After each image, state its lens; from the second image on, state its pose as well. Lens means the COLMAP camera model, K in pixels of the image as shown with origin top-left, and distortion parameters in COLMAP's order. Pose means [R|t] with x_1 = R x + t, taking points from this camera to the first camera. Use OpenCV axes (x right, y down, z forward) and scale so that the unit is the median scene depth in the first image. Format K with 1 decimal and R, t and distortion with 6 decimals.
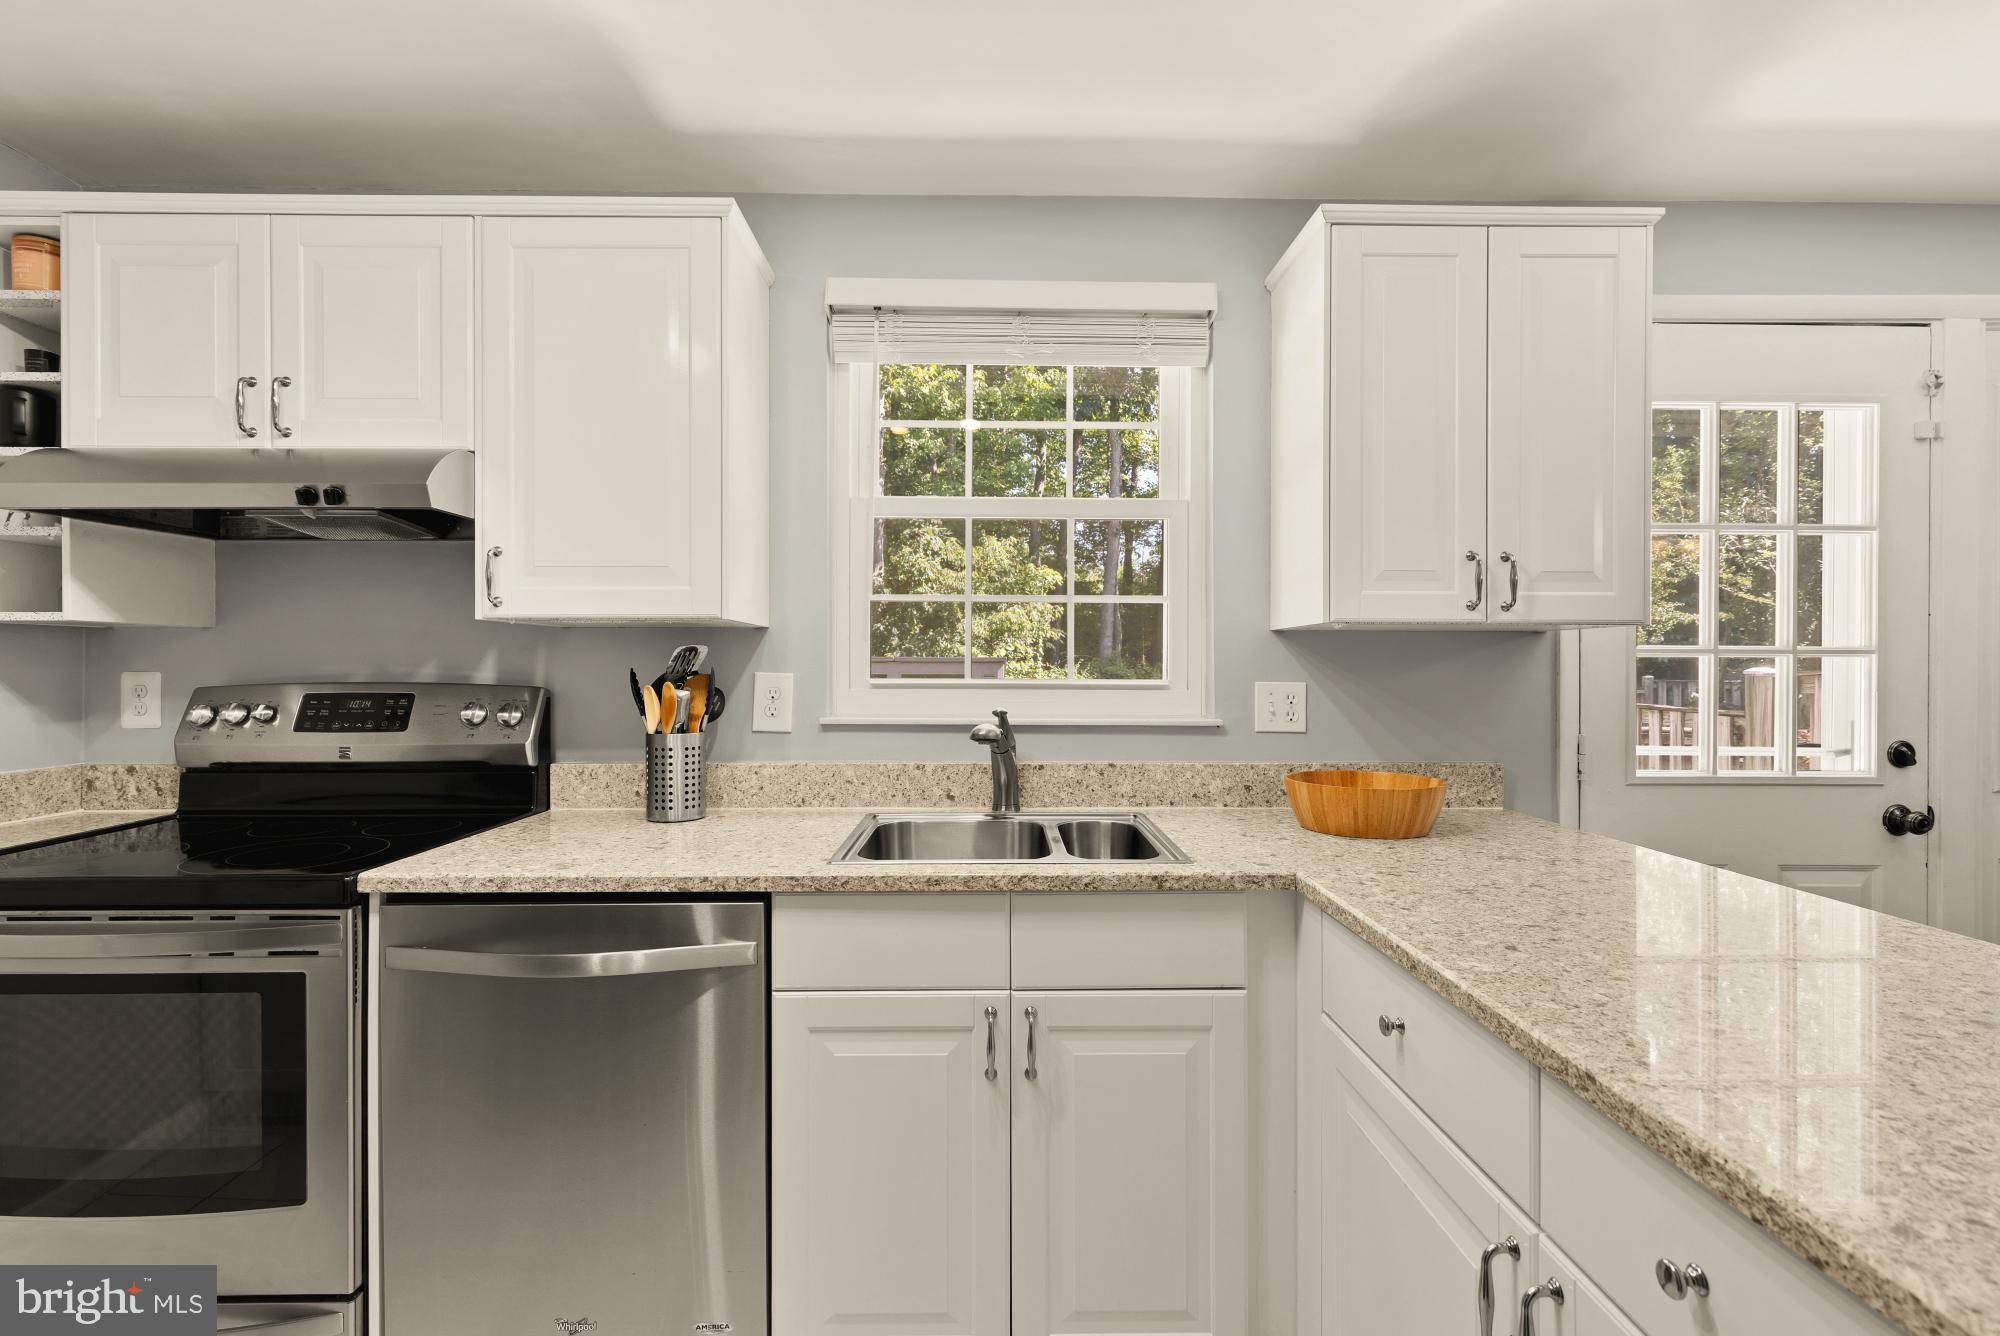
lens RADIAL K [[898.5, 0, 996.3], [0, 898.5, 669.7], [0, 0, 1]] dist [0.006582, -0.001123]
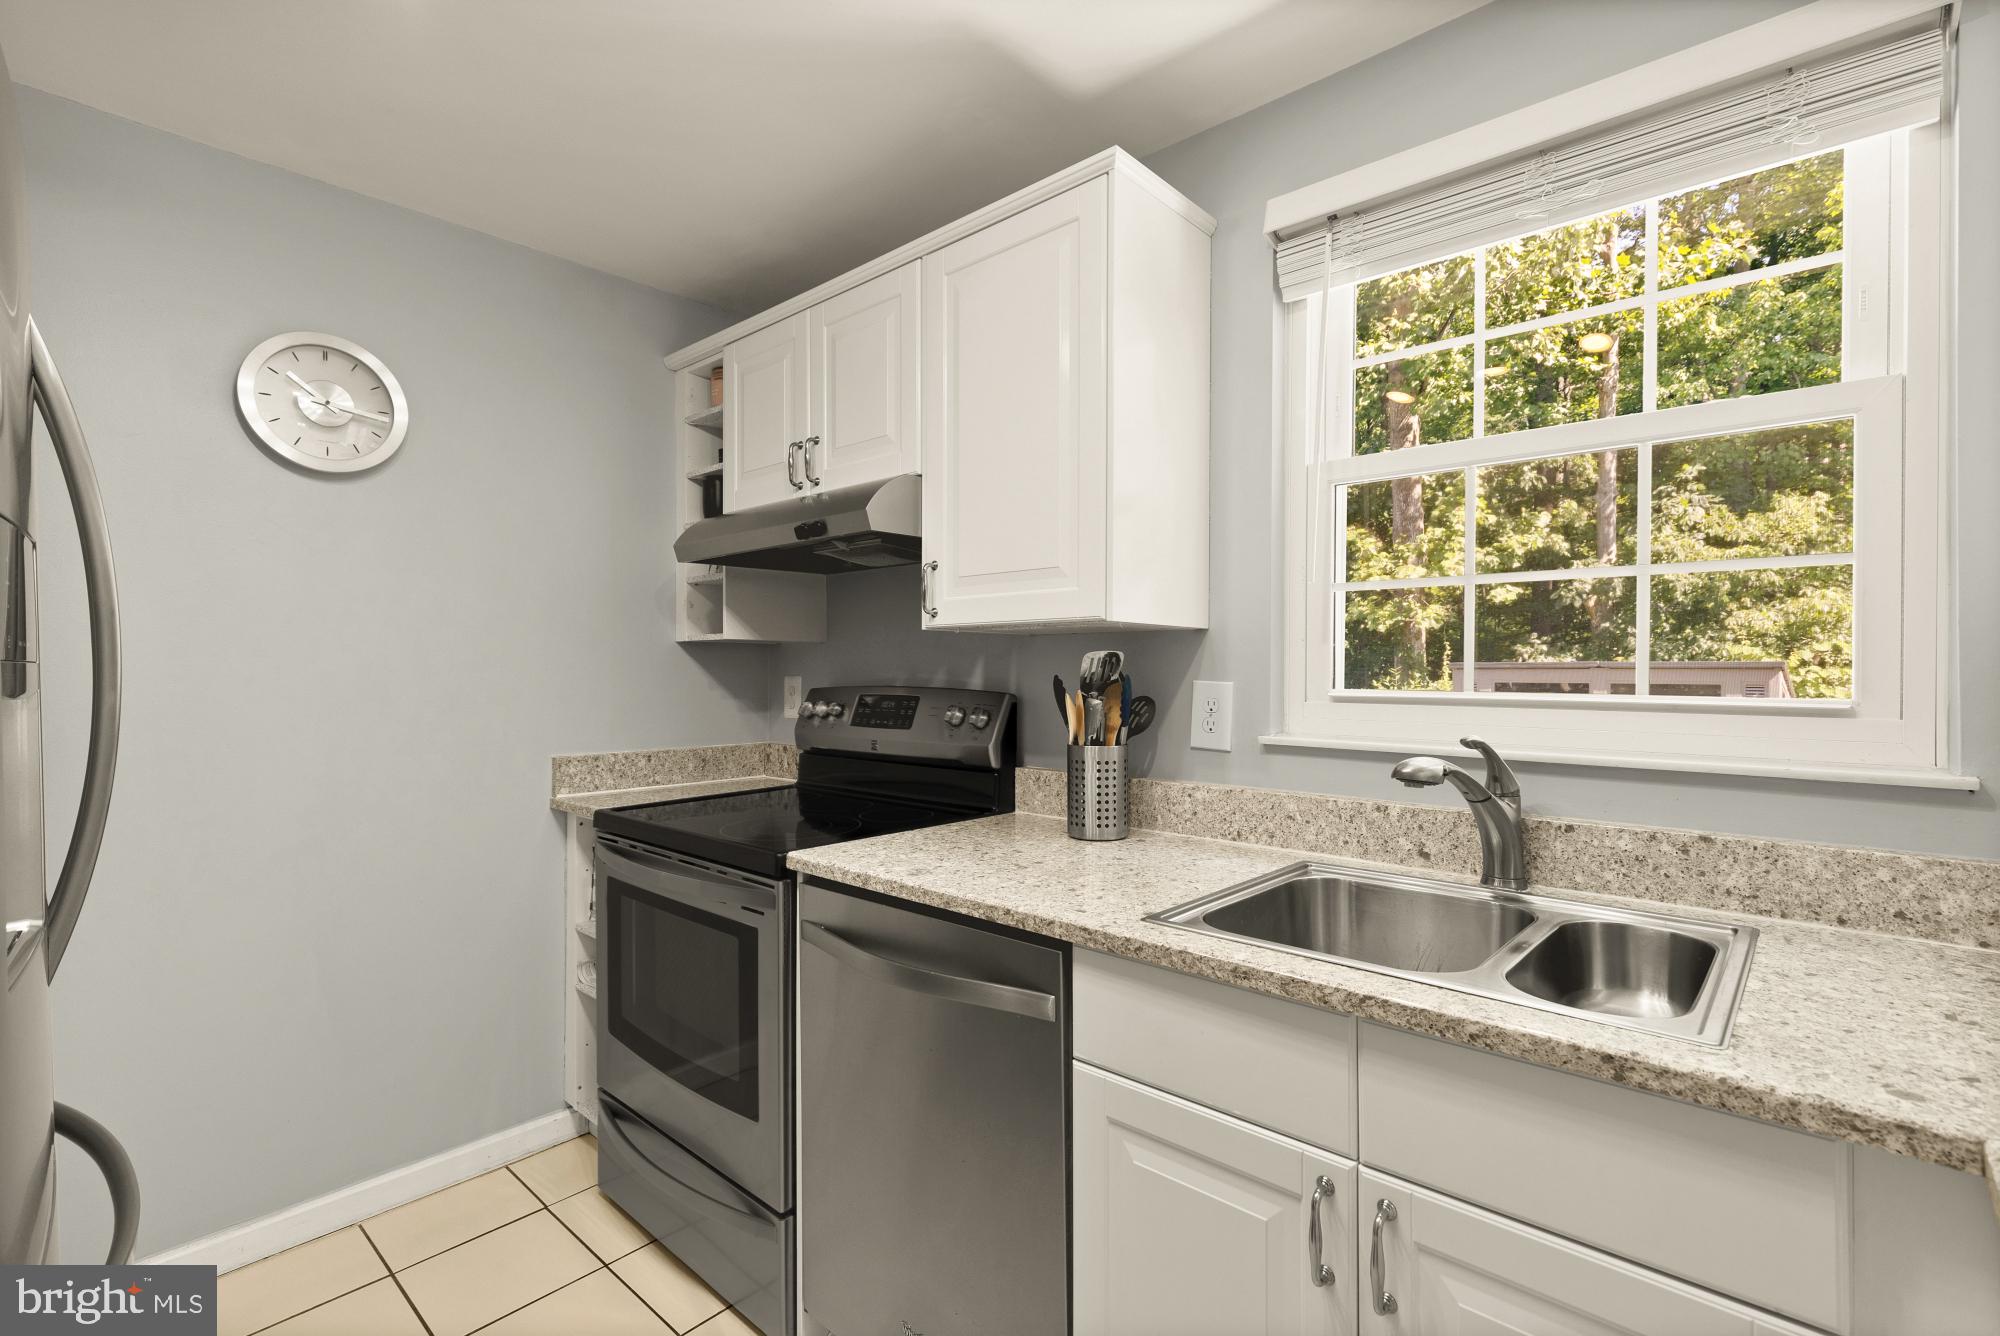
lens RADIAL K [[898.5, 0, 1011.4], [0, 898.5, 670.2], [0, 0, 1]] dist [0.006582, -0.001123]
pose [[0.735372, 0.000342, -0.677663, 0.205569], [-0.004773, 0.999978, -0.004674, -0.002312], [0.677646, 0.006671, 0.735358, 0.247522]]
